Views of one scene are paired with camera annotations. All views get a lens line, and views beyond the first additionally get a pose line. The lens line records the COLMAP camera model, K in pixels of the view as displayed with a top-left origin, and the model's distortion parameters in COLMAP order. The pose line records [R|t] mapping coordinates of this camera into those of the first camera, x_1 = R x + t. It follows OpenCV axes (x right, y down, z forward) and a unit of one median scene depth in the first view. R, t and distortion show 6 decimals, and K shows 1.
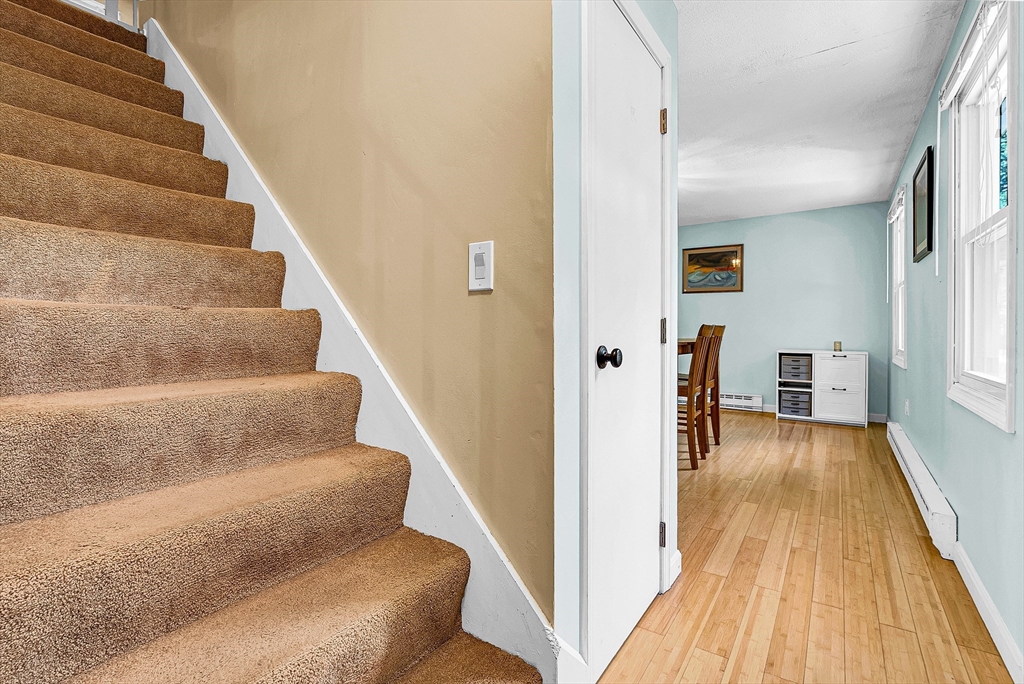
lens RADIAL K [[475.8, 0, 513.5], [0, 475.8, 337.7], [0, 0, 1]] dist [-0.001274, 0.000641]
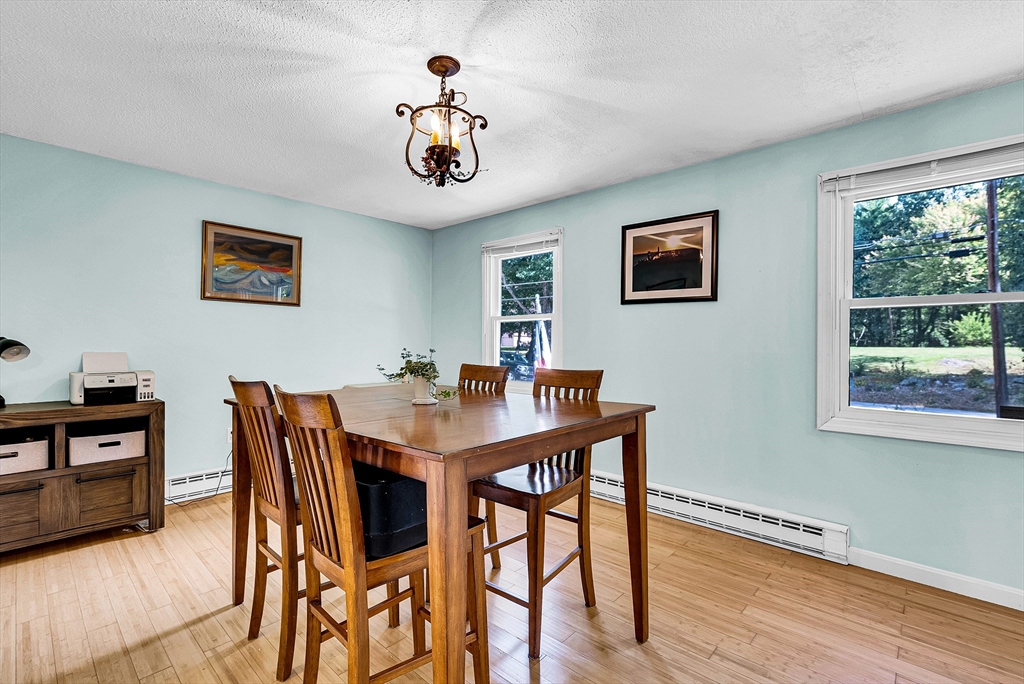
lens RADIAL K [[455.4, 0, 504.3], [0, 455.4, 341.6], [0, 0, 1]] dist [-0.002307, -0.000034]
pose [[0.150262, 0.001214, 0.988646, -0.149831], [0.012419, 0.999918, -0.003116, -0.044109], [-0.988568, 0.012746, 0.150234, 0.683487]]
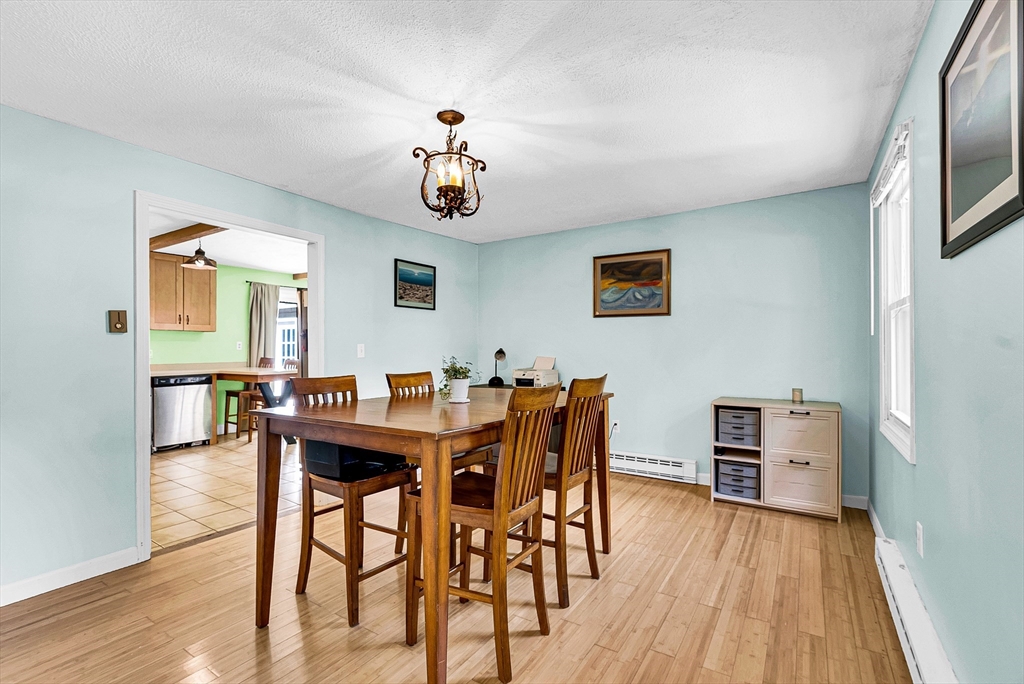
lens RADIAL K [[471.9, 0, 514.1], [0, 471.9, 353.9], [0, 0, 1]] dist [-0.001339, 0.000316]
pose [[0.999069, -0.001039, 0.043130, 0.242775], [0.001406, 0.999963, -0.008475, -0.036982], [-0.043119, 0.008528, 0.999034, 0.335691]]
